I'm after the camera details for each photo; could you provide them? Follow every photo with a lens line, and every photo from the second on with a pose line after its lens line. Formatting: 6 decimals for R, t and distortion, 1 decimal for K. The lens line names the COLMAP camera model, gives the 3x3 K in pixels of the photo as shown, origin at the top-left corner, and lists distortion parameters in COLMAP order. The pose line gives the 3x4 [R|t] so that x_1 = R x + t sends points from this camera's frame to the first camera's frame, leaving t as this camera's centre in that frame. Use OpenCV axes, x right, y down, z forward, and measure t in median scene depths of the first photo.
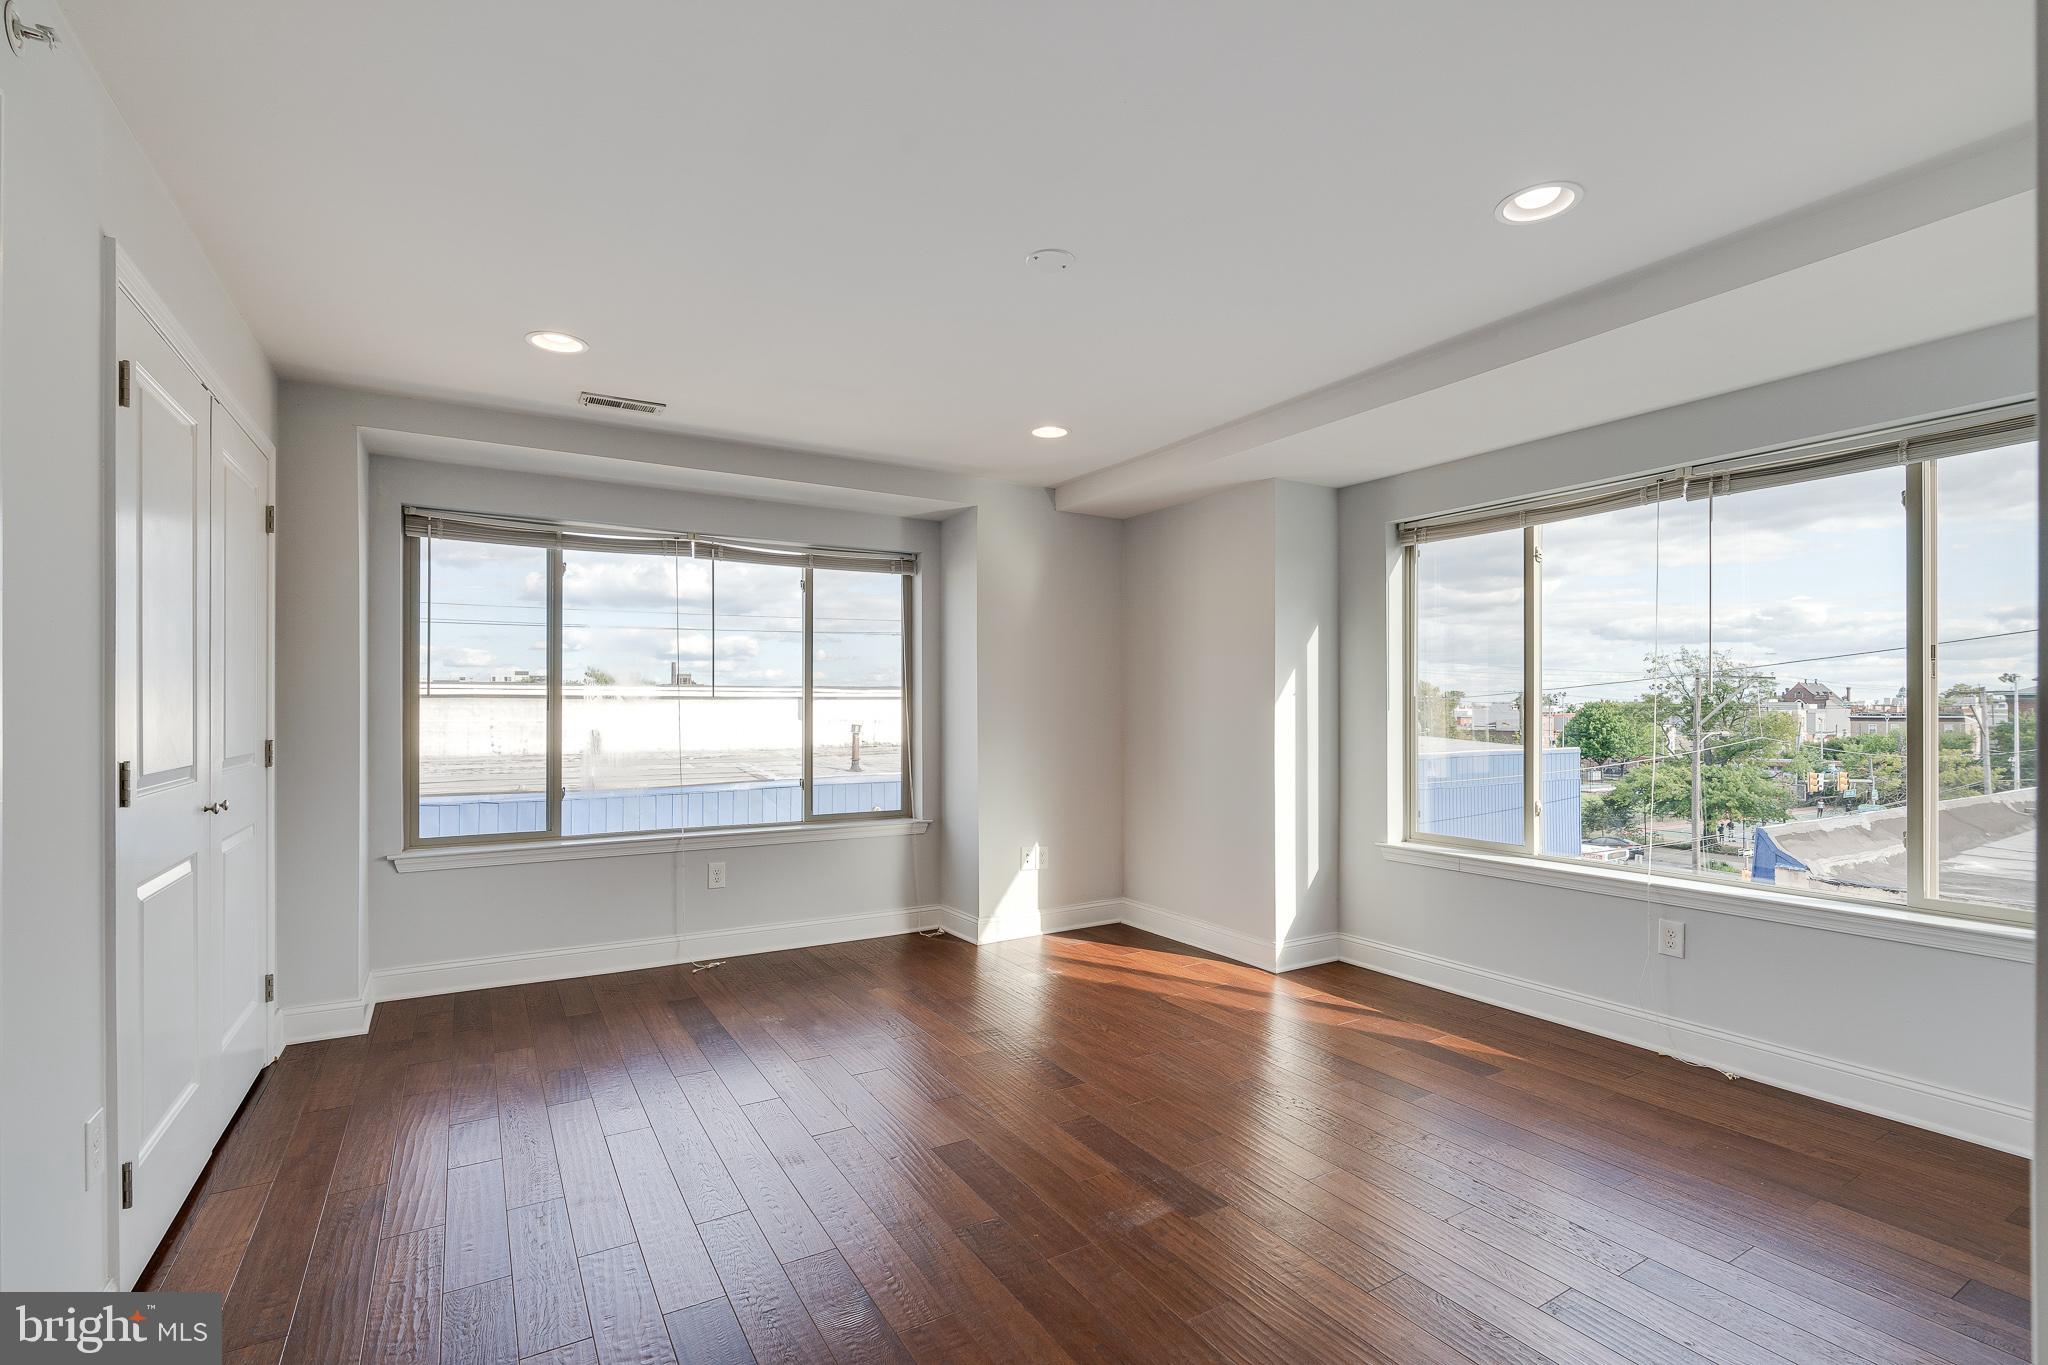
lens RADIAL K [[948.6, 0, 1030.8], [0, 948.6, 691.1], [0, 0, 1]] dist [-0.001906, -0.000267]
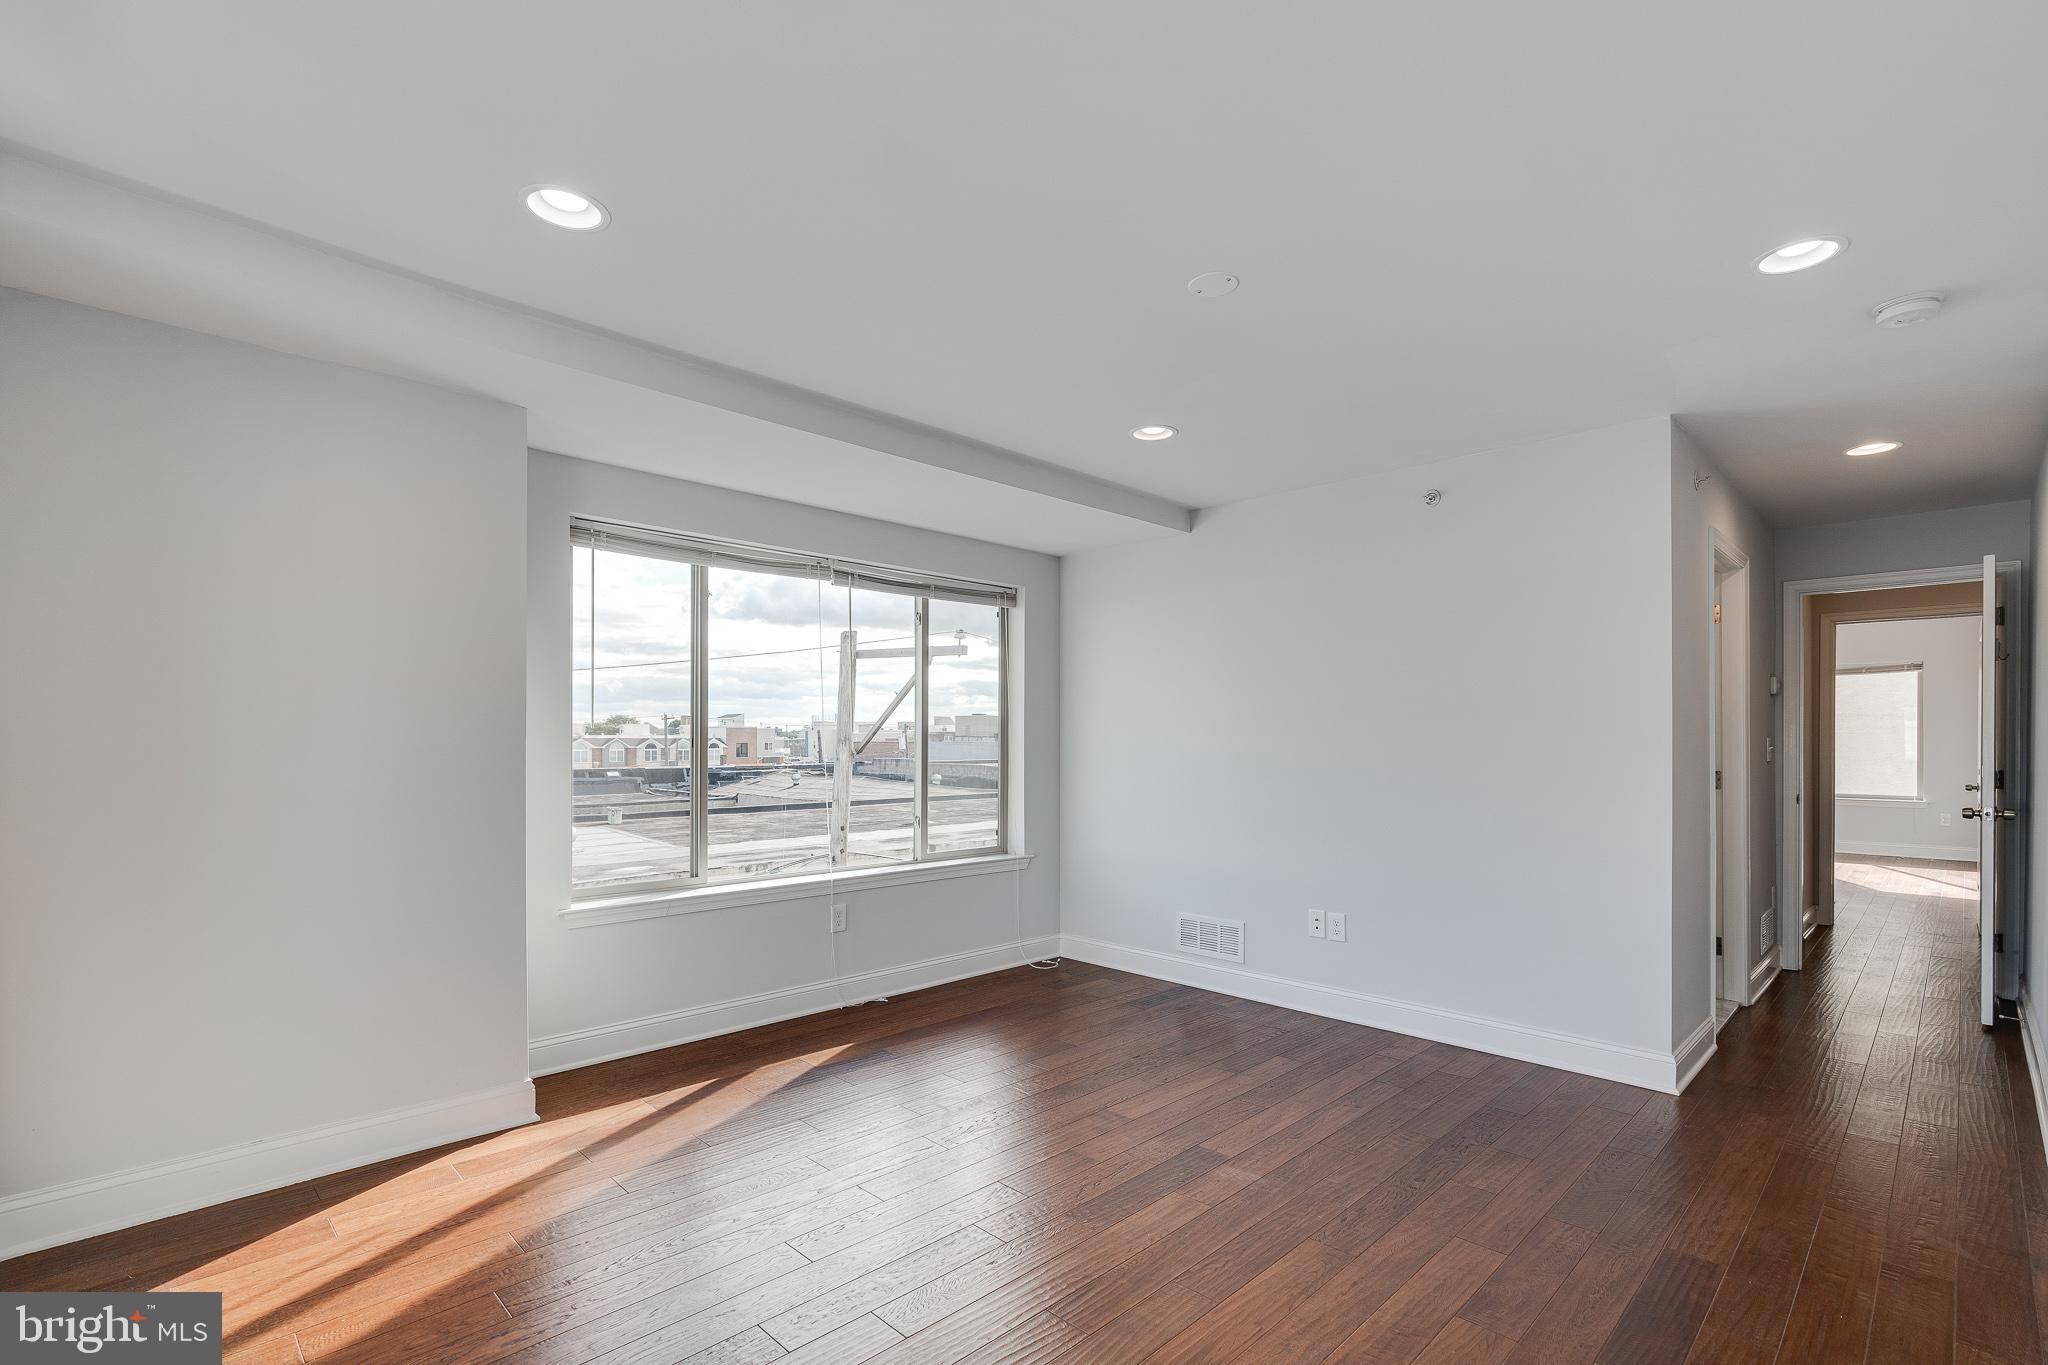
lens RADIAL K [[949.8, 0, 1024.7], [0, 949.8, 741.8], [0, 0, 1]] dist [0.000047, -0.000019]
pose [[-0.236571, -0.001572, 0.971613, -0.630007], [-0.020455, 0.999785, -0.003363, 0.015747], [-0.971399, -0.020670, -0.236552, 1.019422]]
